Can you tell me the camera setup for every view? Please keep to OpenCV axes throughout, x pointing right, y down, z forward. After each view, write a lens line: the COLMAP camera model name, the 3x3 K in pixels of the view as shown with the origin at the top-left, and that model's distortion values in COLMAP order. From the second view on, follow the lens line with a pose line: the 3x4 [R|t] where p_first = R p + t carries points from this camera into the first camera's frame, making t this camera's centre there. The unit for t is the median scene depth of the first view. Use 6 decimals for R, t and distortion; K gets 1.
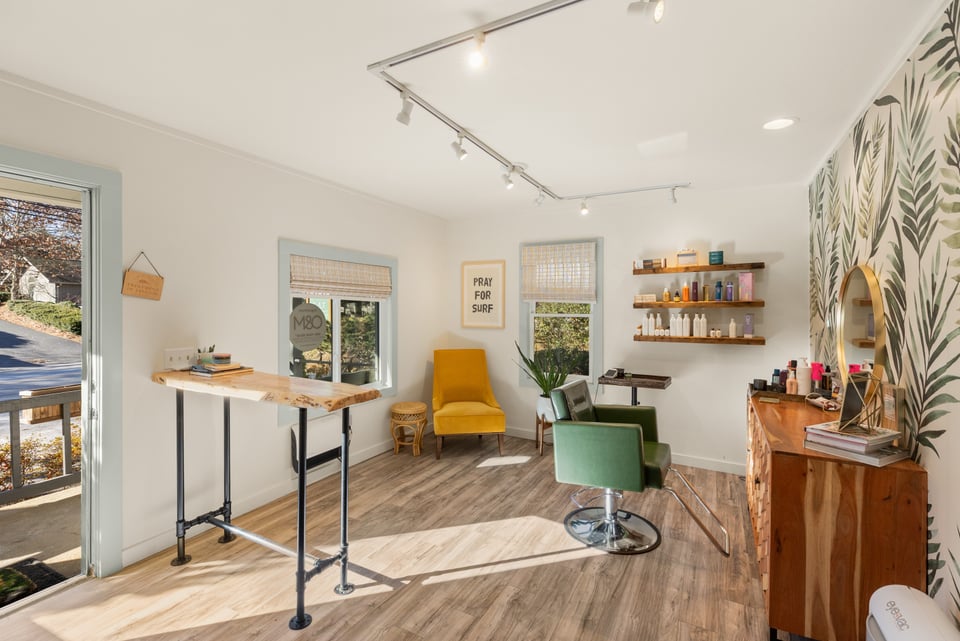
lens RADIAL K [[447.9, 0, 479.5], [0, 447.9, 310.0], [0, 0, 1]] dist [0.000374, 0.000042]
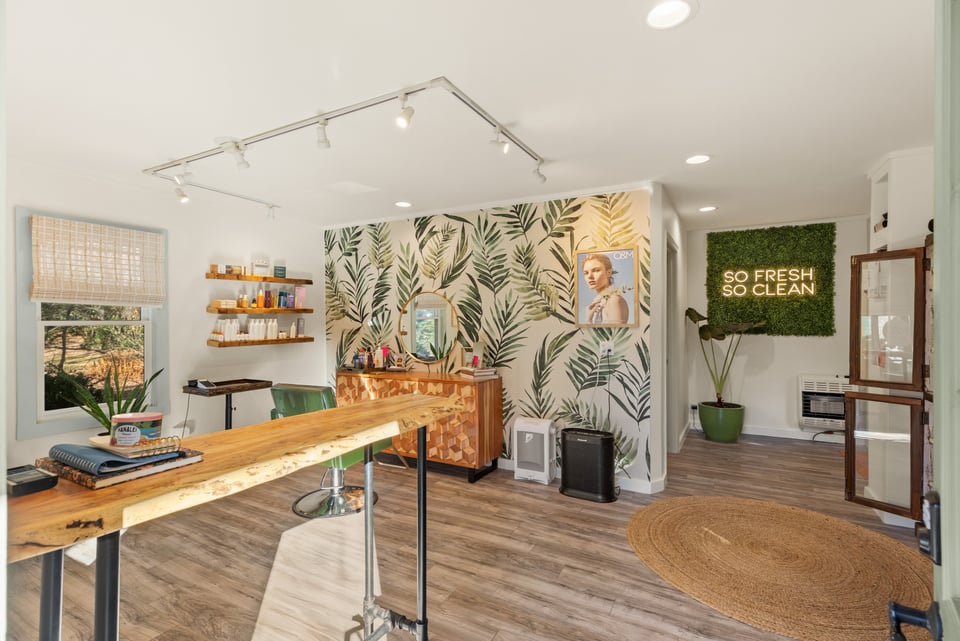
lens RADIAL K [[444.4, 0, 481.8], [0, 444.4, 318.6], [0, 0, 1]] dist [0.000461, 0.000067]
pose [[-0.002864, -0.003535, 0.999990, -0.698549], [0.004512, 0.999984, 0.003548, 0.006620], [-0.999986, 0.004522, -0.002848, 0.499513]]
